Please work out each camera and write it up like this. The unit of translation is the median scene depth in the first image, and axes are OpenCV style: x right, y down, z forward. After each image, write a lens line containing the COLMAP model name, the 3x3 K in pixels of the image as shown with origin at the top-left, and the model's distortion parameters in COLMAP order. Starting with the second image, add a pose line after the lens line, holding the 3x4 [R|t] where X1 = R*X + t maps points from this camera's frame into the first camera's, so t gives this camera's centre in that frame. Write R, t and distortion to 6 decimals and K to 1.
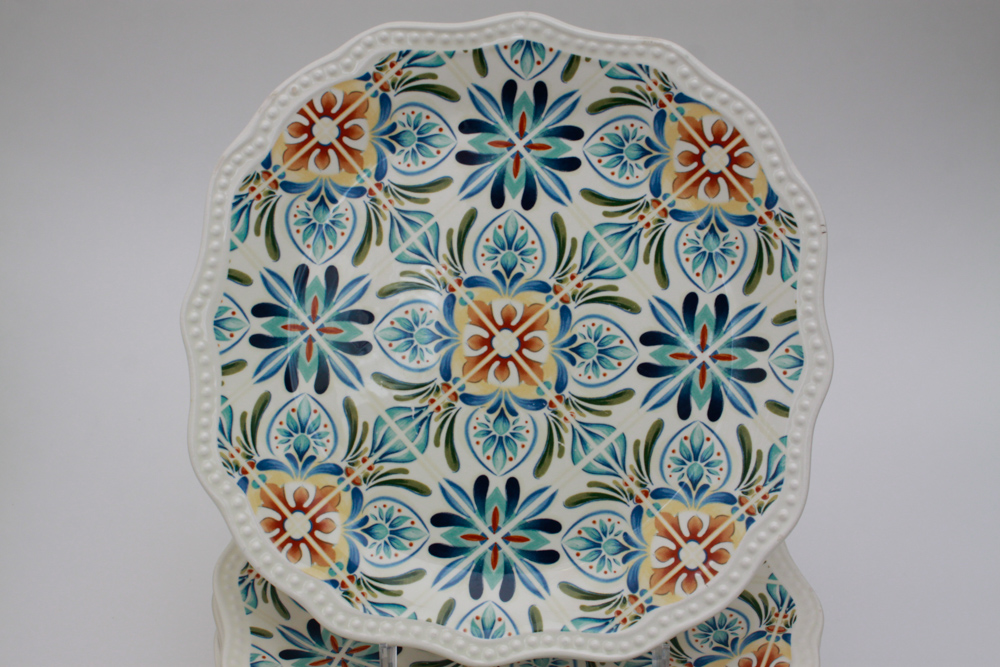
lens RADIAL K [[1351.7, 0, 489.7], [0, 1351.7, 346.8], [0, 0, 1]] dist [-0.078883, 0.000000]
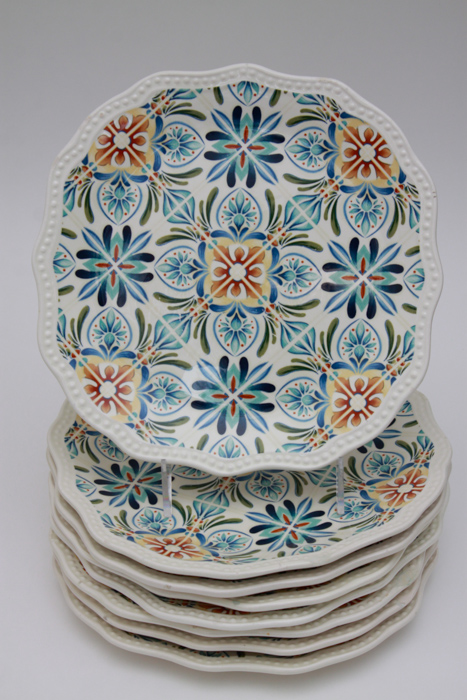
lens RADIAL K [[1616.2, 0, 235.6], [0, 1616.2, 347.6], [0, 0, 1]] dist [0.034951, 0.000000]
pose [[0.999749, -0.017568, -0.013918, 0.034152], [0.017021, 0.999114, -0.038482, 0.158806], [0.014581, 0.038235, 0.999162, -0.888967]]
